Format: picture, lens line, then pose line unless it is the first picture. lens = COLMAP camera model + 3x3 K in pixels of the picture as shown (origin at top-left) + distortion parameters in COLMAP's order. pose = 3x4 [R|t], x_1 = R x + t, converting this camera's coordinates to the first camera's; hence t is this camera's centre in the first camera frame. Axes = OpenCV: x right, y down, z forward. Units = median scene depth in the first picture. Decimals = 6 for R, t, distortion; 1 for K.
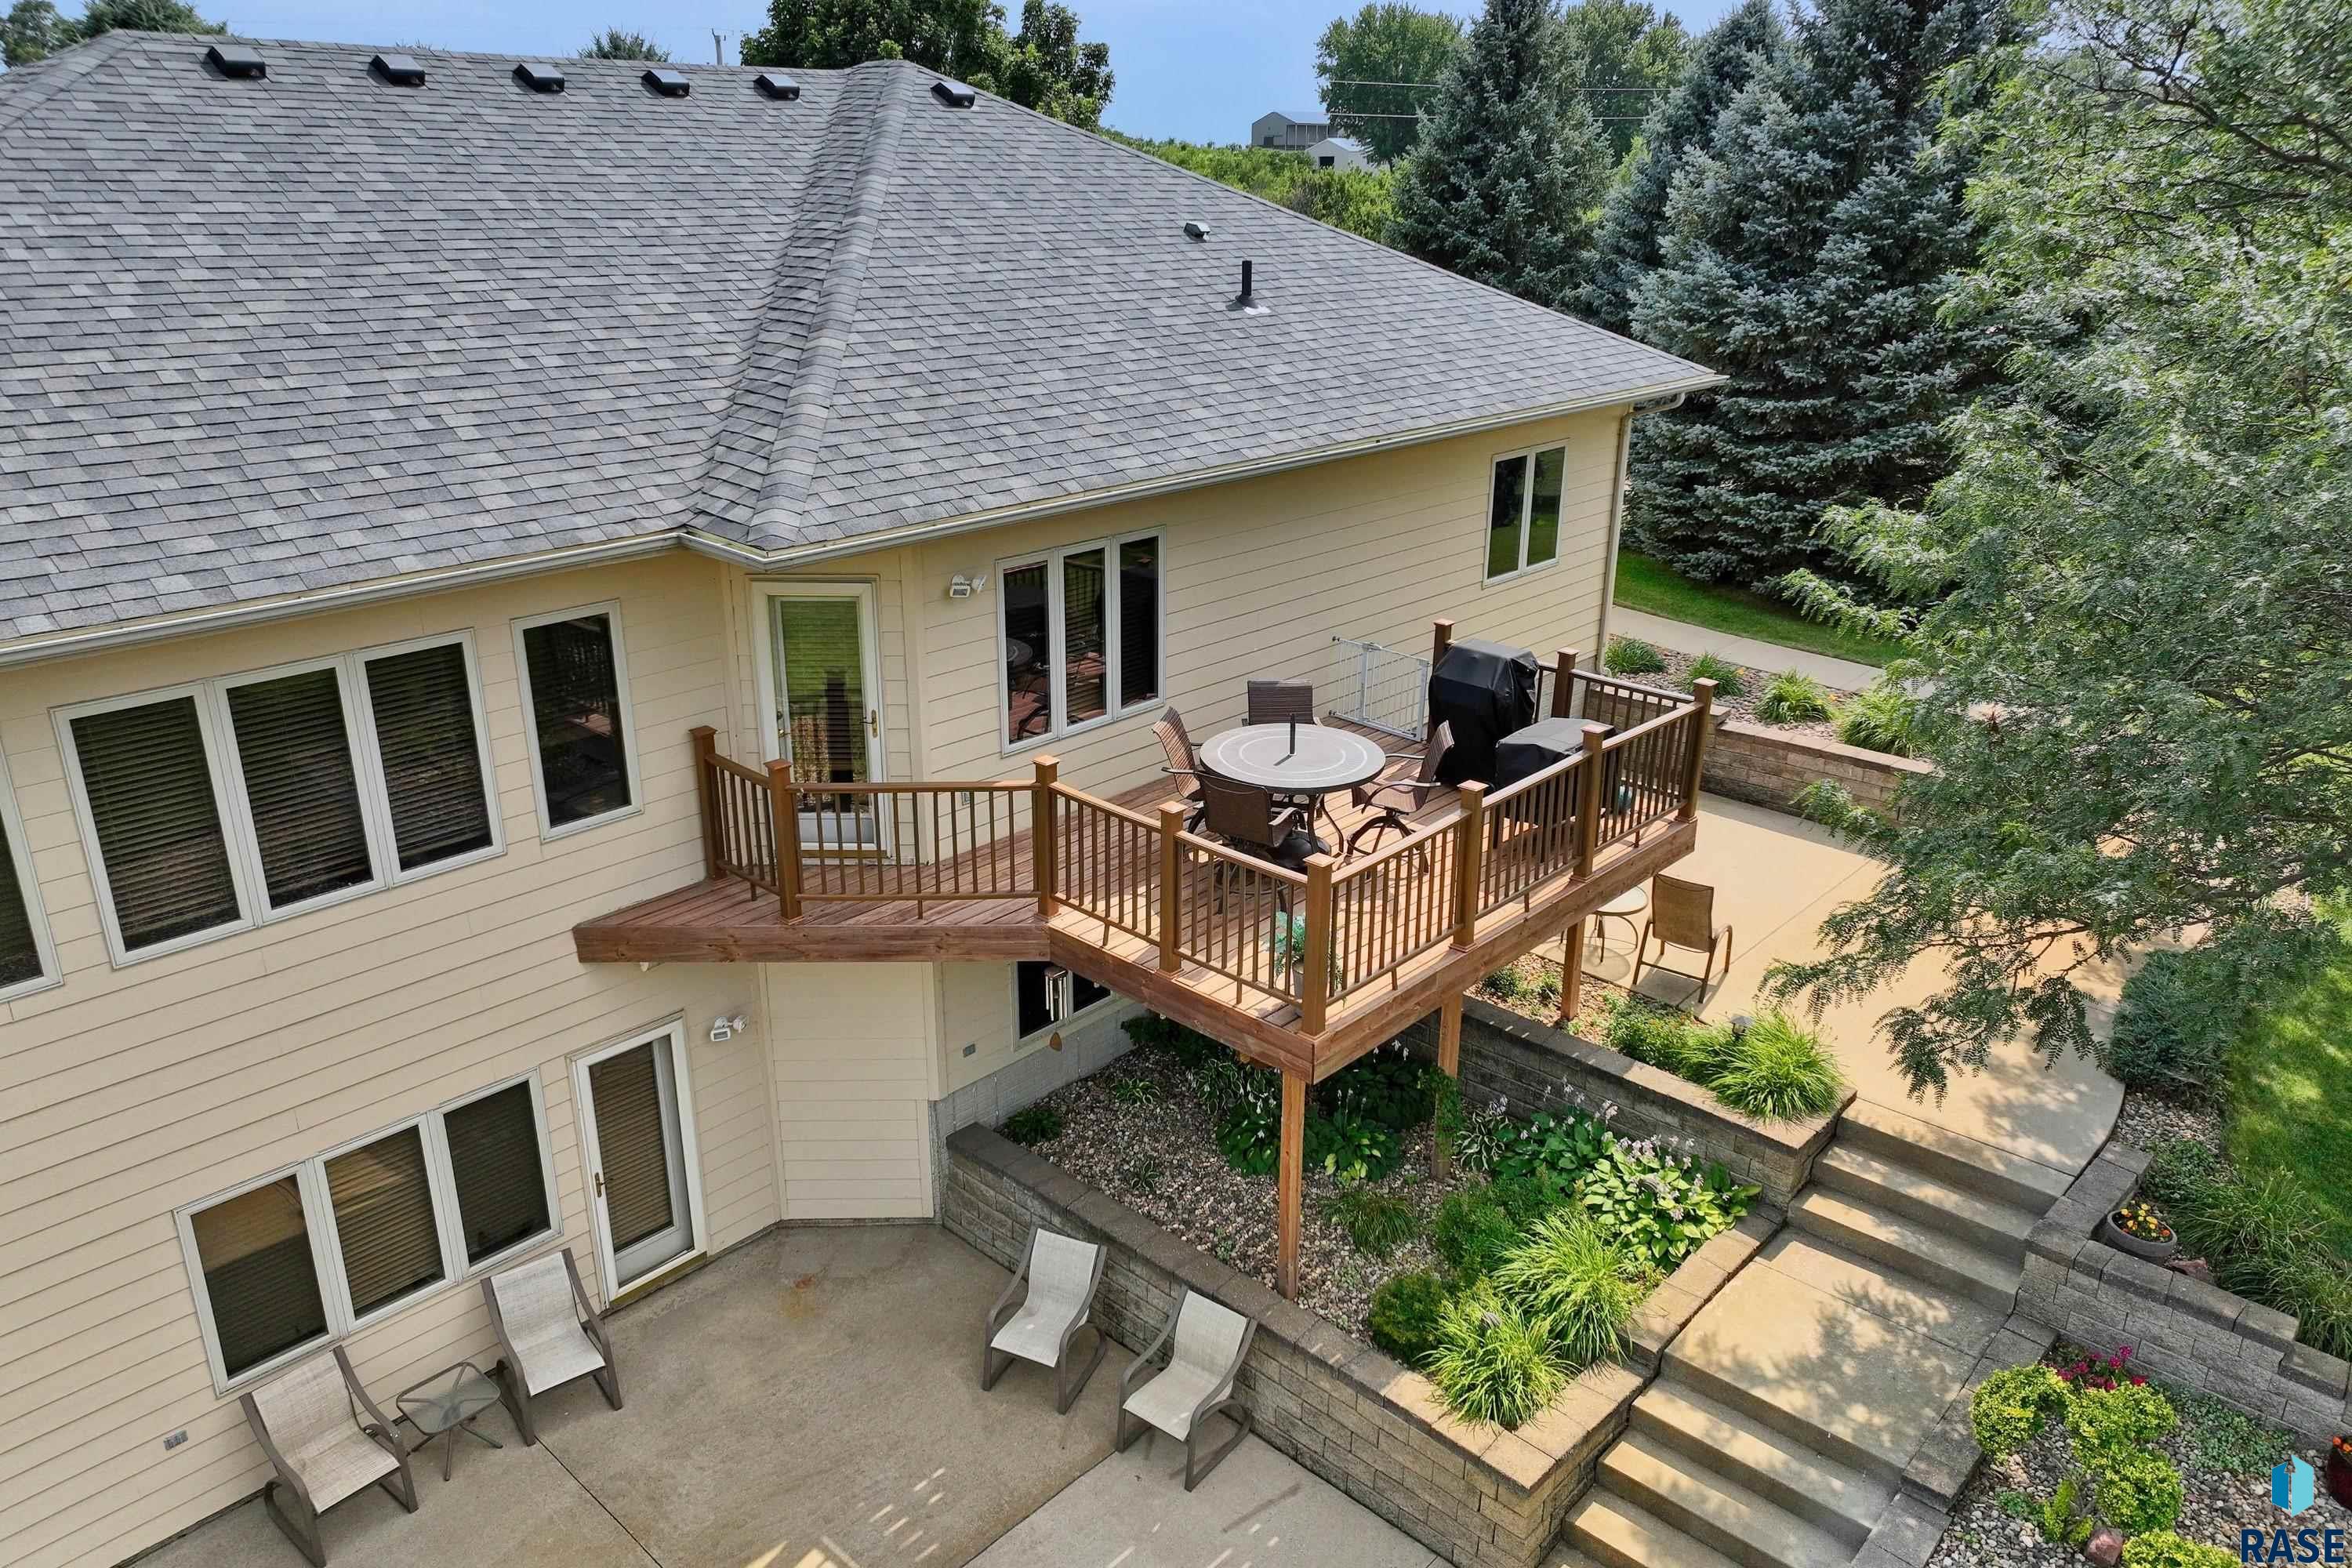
lens RADIAL K [[1645.0, 0, 1174.7], [0, 1645.0, 777.1], [0, 0, 1]] dist [0.000079, 0.016375]
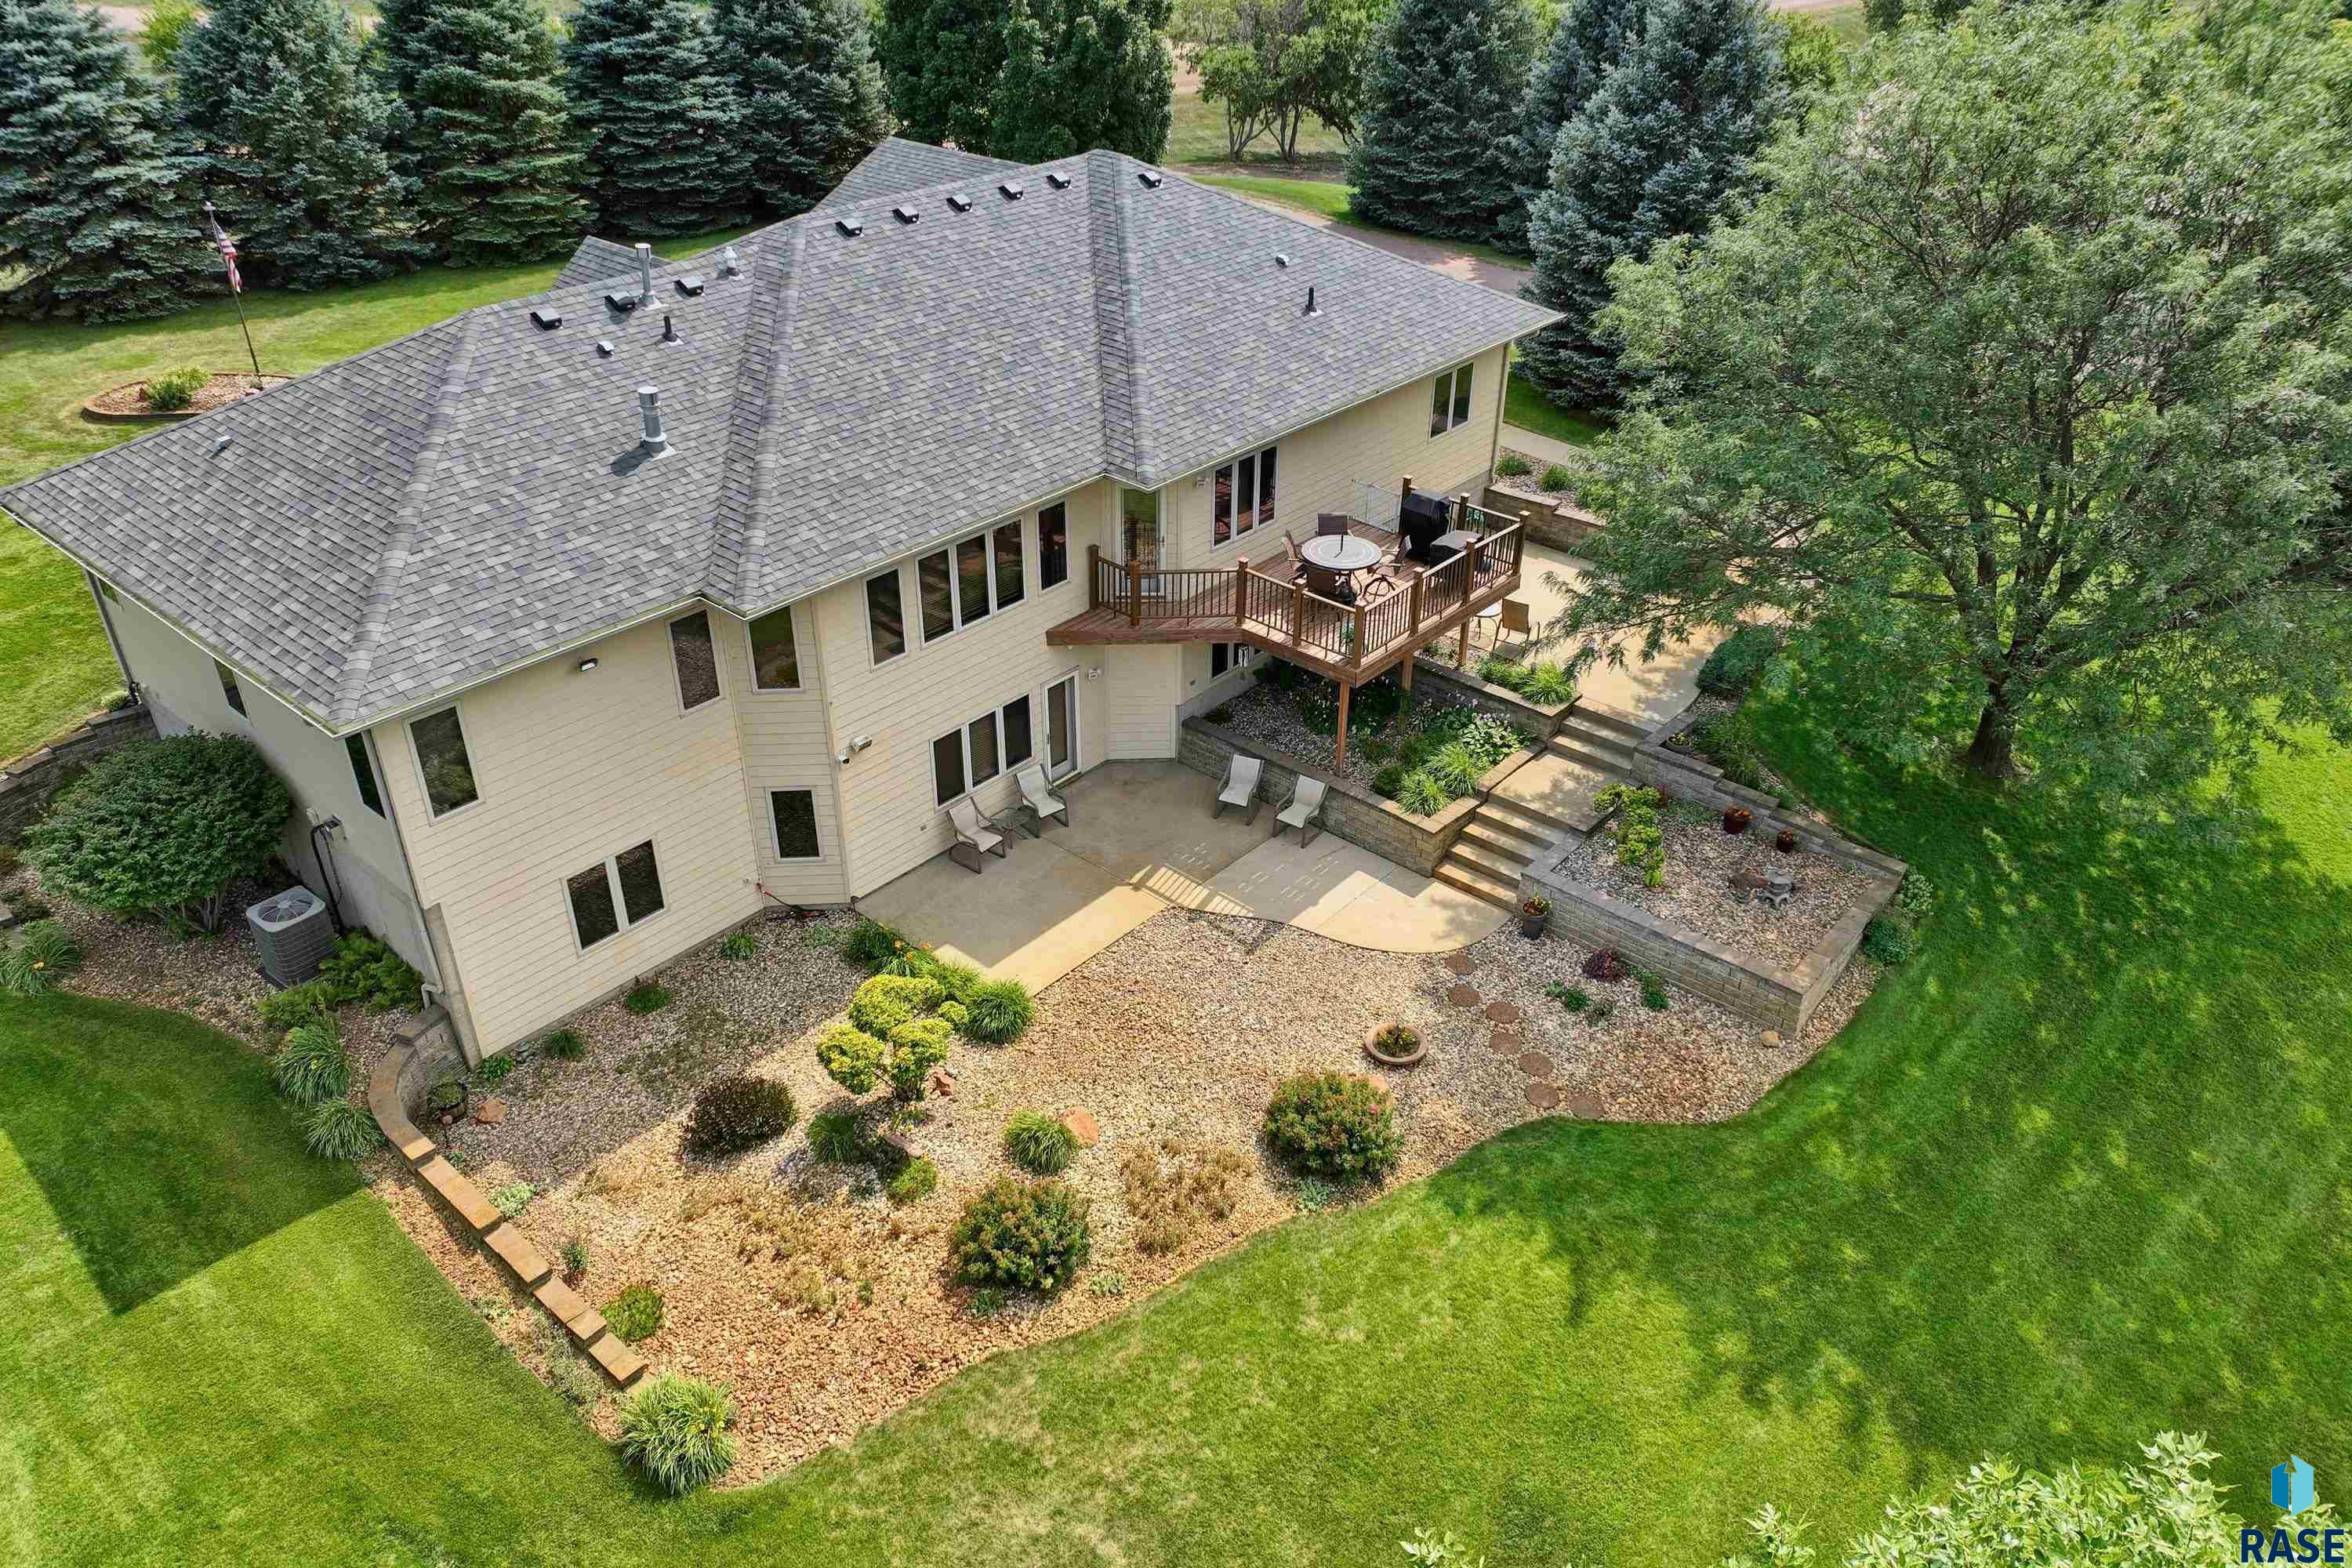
lens RADIAL K [[1645.0, 0, 1172.7], [0, 1645.0, 781.6], [0, 0, 1]] dist [0.000079, 0.016375]
pose [[0.999540, -0.015352, 0.026144, -0.231991], [0.009917, 0.980441, 0.196561, -0.154305], [-0.028651, -0.196211, 0.980143, -1.326228]]
